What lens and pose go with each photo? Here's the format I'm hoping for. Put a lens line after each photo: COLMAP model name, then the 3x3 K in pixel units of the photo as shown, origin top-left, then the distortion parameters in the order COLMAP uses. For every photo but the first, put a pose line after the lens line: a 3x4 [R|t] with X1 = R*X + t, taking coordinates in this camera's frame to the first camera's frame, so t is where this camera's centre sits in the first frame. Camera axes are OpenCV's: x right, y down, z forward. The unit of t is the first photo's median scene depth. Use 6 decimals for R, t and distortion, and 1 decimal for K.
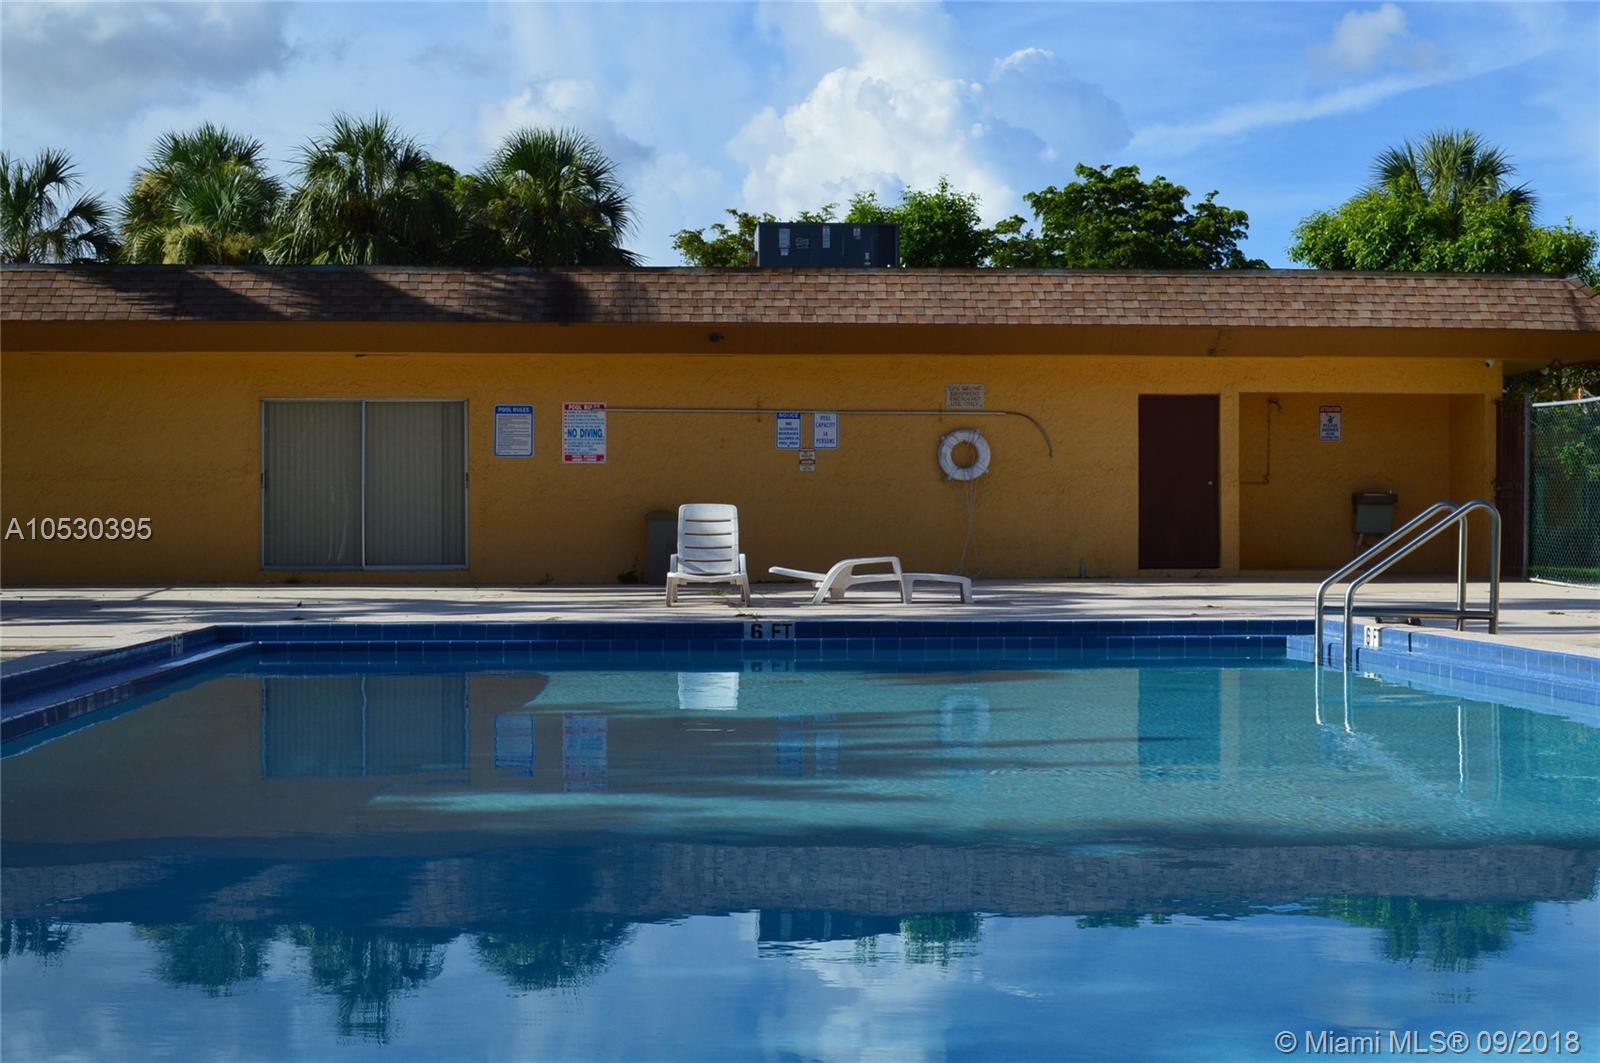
lens RADIAL K [[2319.8, 0, 800.7], [0, 2319.8, 531.5], [0, 0, 1]] dist [-0.035049, 0.000000]
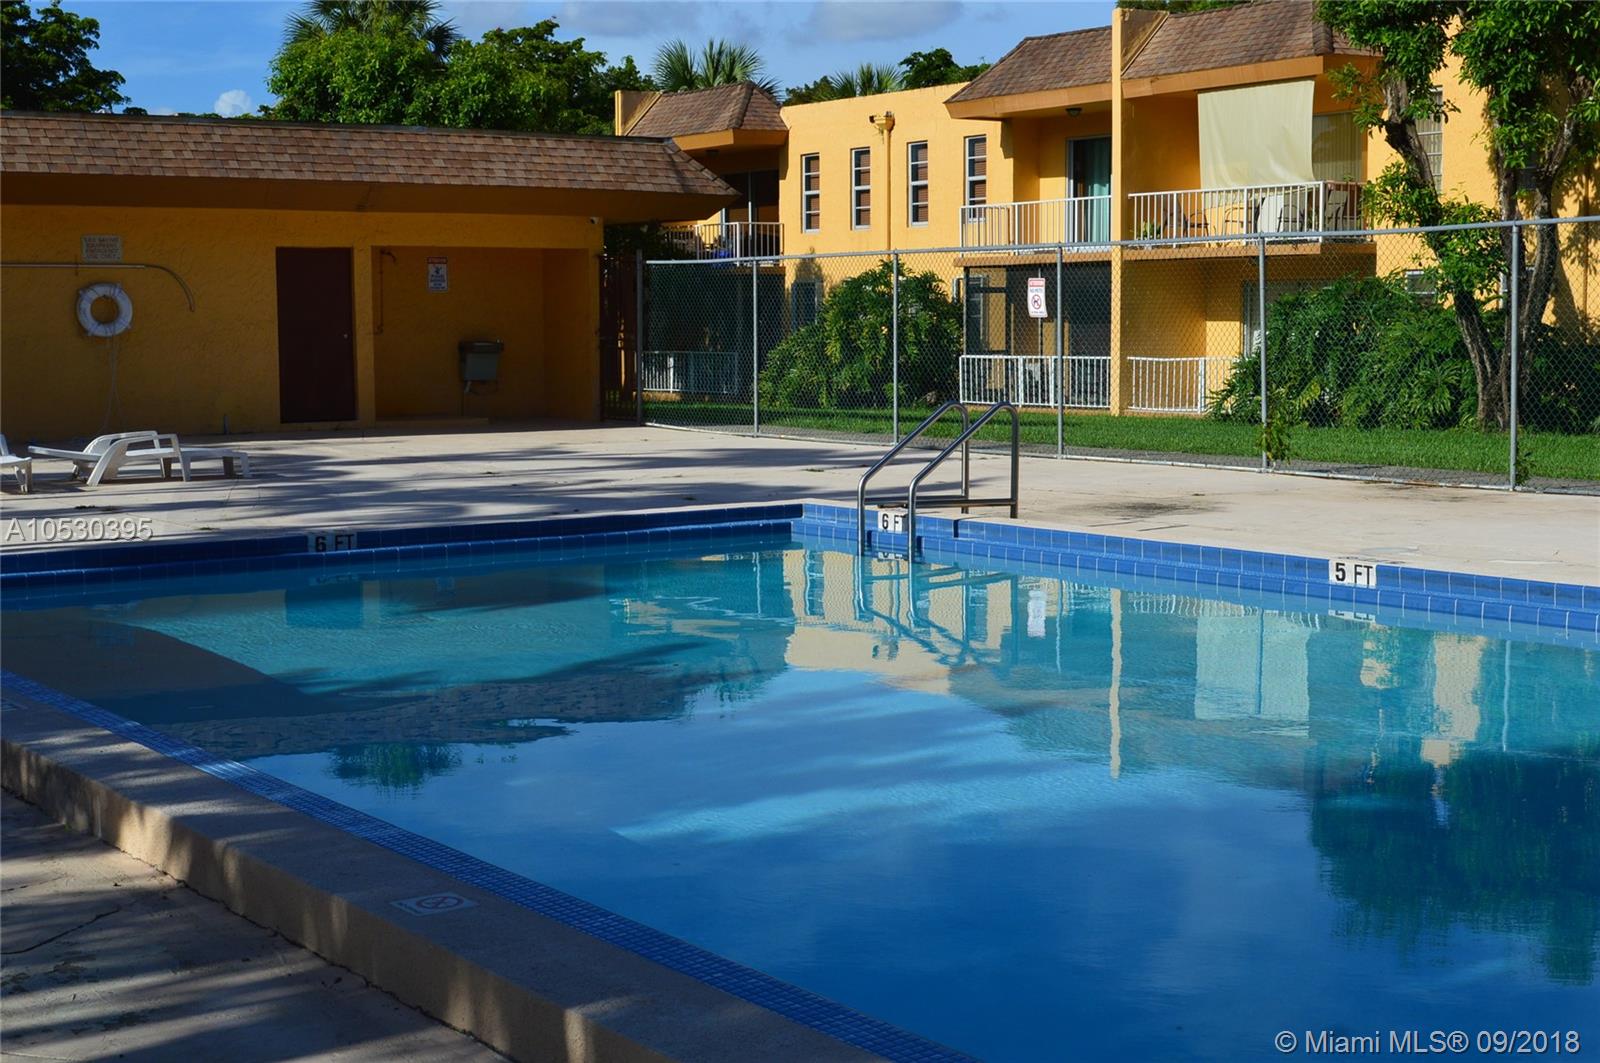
lens RADIAL K [[2319.8, 0, 801.6], [0, 2319.8, 531.4], [0, 0, 1]] dist [-0.035049, 0.000000]
pose [[0.856296, -0.052948, 0.513765, -0.178169], [0.008410, 0.996029, 0.088633, -0.024172], [-0.516418, -0.071575, 0.853340, 0.031171]]
